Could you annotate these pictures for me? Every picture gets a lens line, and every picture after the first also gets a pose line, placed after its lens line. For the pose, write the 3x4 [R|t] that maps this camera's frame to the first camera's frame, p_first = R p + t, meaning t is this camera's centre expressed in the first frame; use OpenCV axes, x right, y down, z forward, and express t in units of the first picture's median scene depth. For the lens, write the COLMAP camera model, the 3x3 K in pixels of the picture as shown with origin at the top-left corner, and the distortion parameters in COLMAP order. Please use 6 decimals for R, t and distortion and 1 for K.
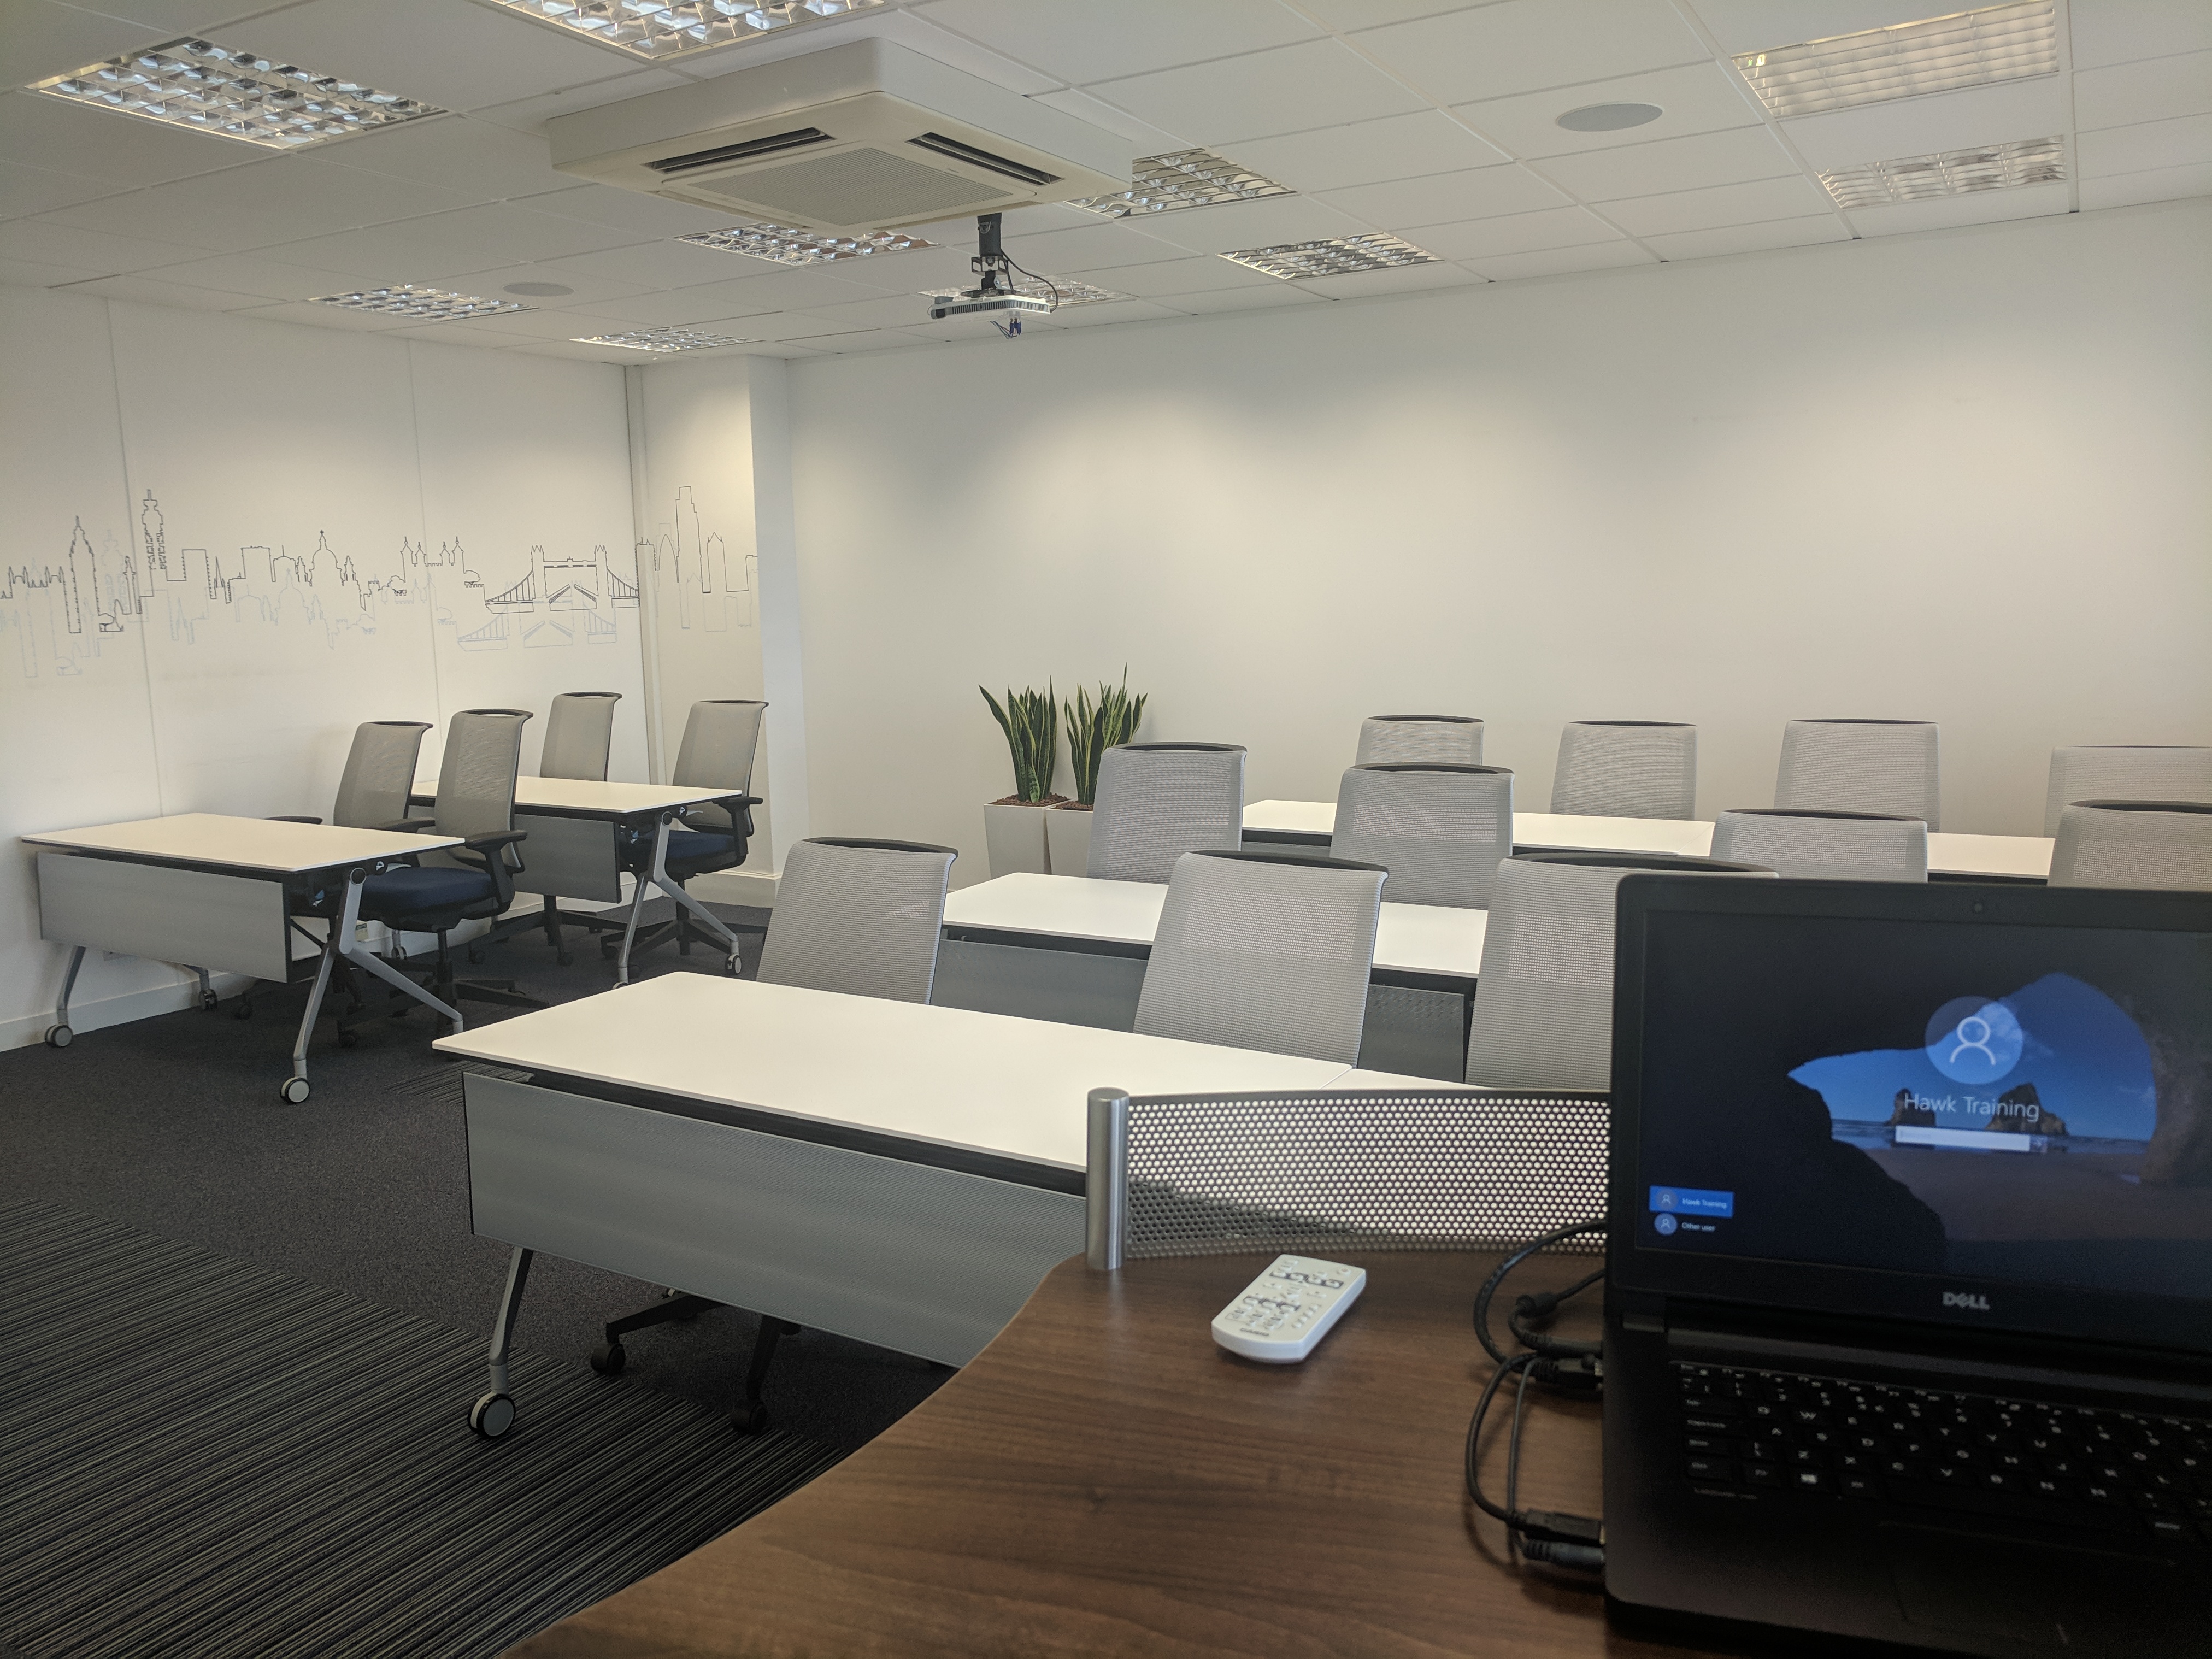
lens RADIAL K [[1650.8, 0, 1108.9], [0, 1650.8, 833.2], [0, 0, 1]] dist [0.009893, 0.016134]
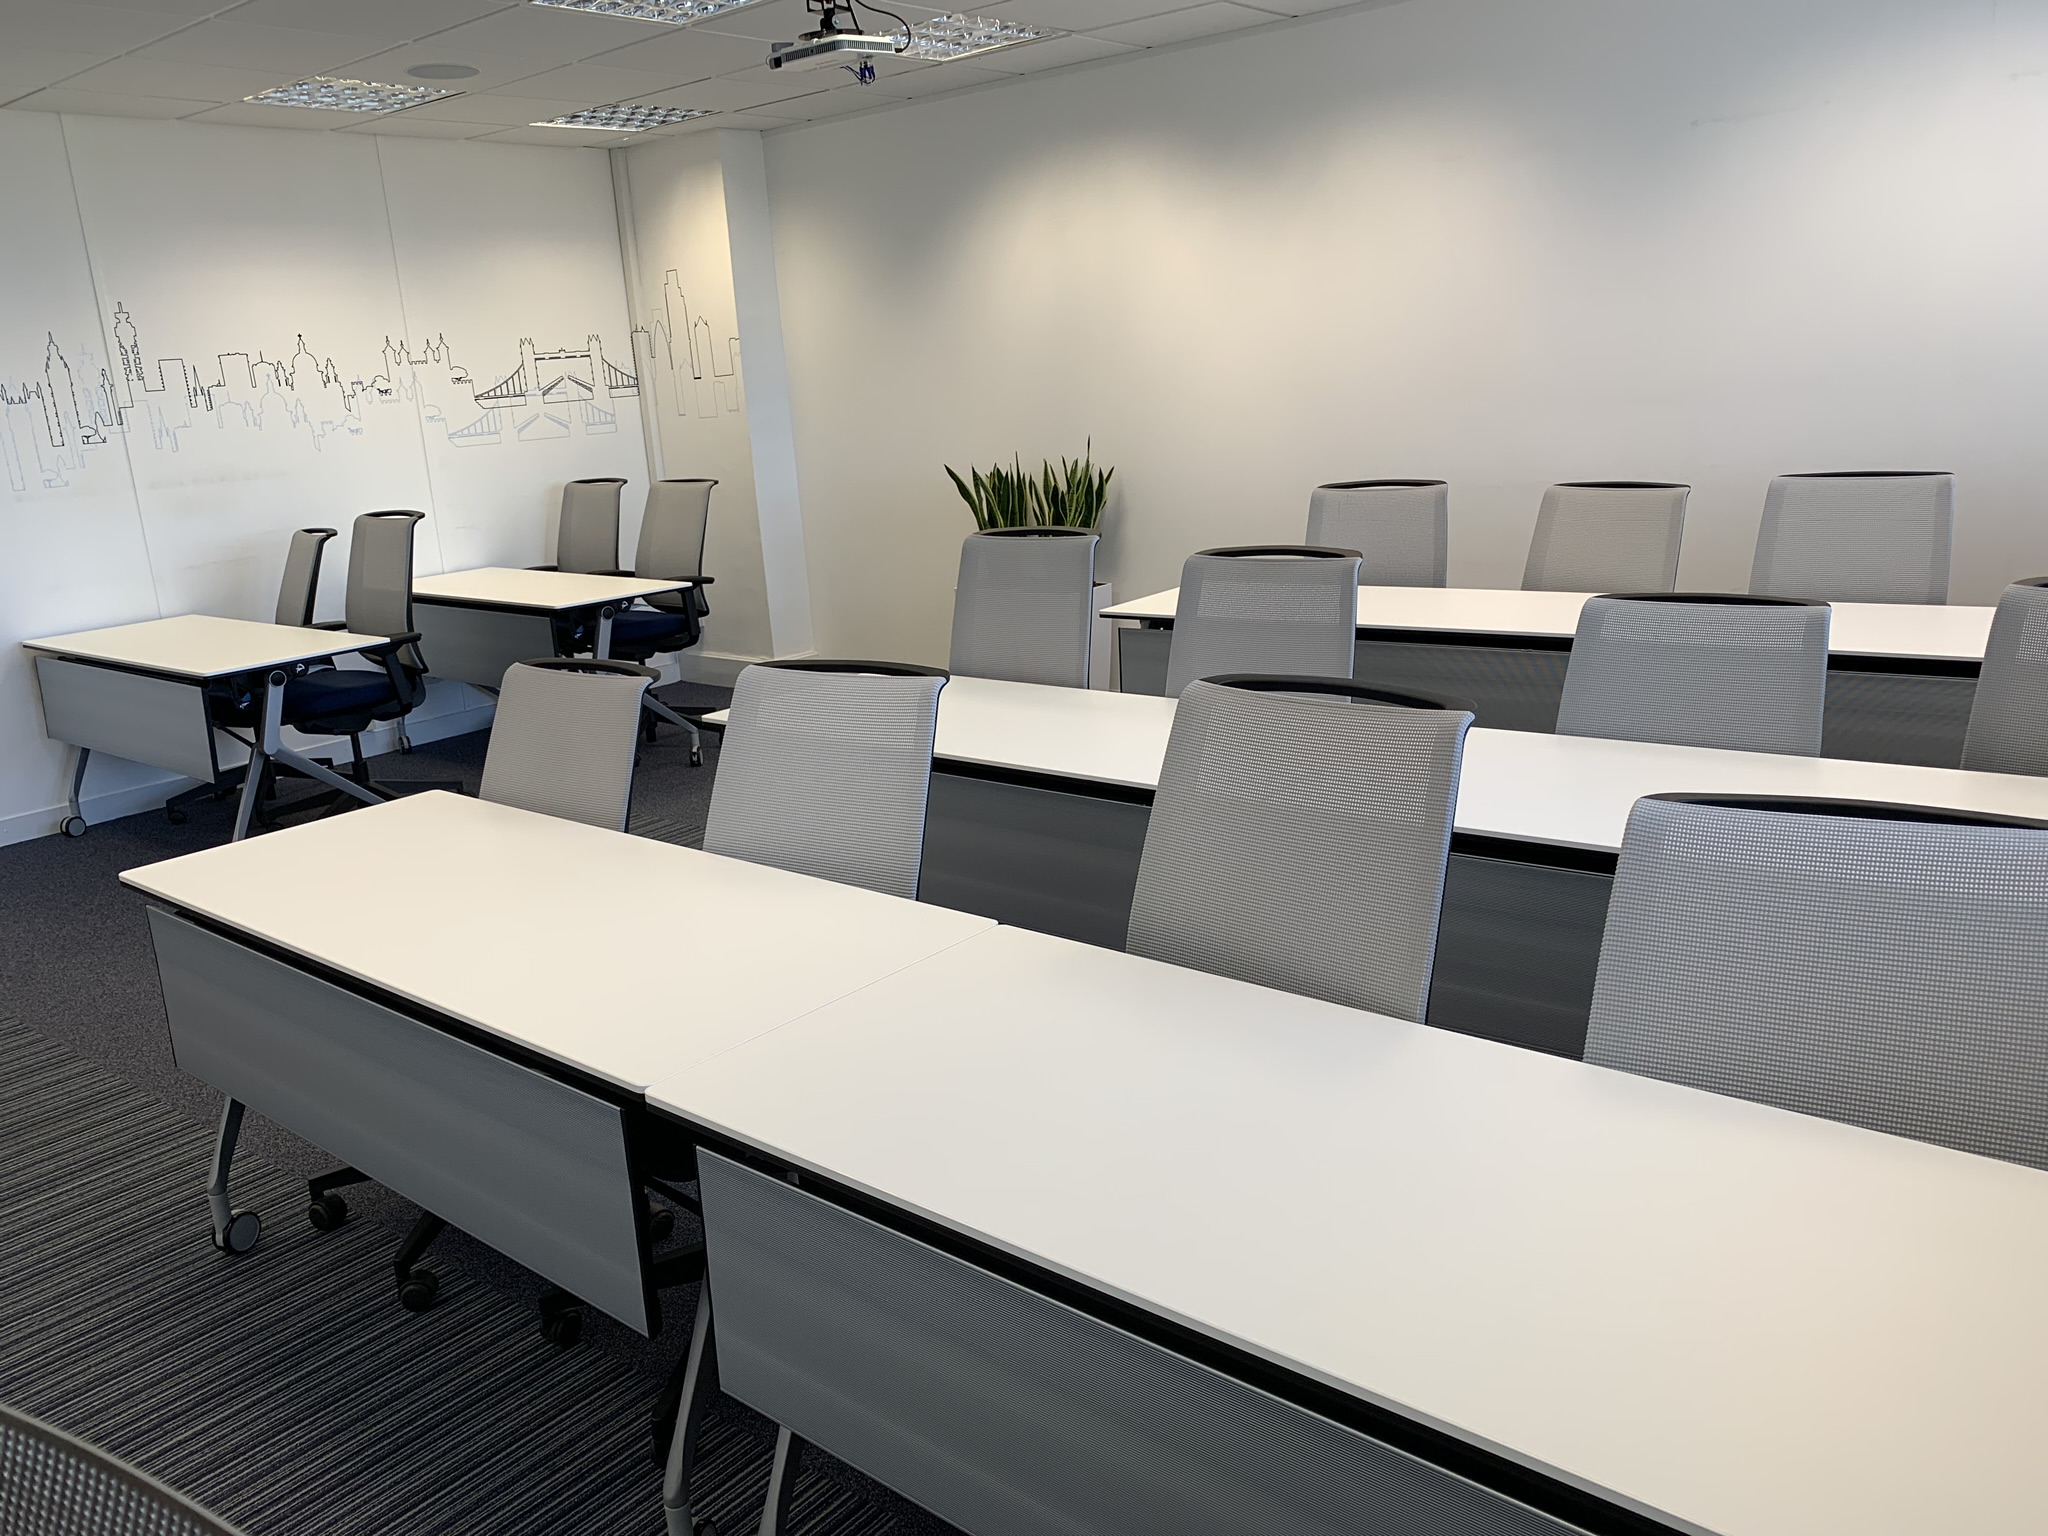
lens RADIAL K [[1578.1, 0, 1021.9], [0, 1578.1, 755.6], [0, 0, 1]] dist [0.015306, -0.001018]
pose [[0.985705, -0.004591, -0.168417, 0.135522], [0.021628, 0.994806, 0.099465, -0.011829], [0.167086, -0.101686, 0.980685, 0.092097]]
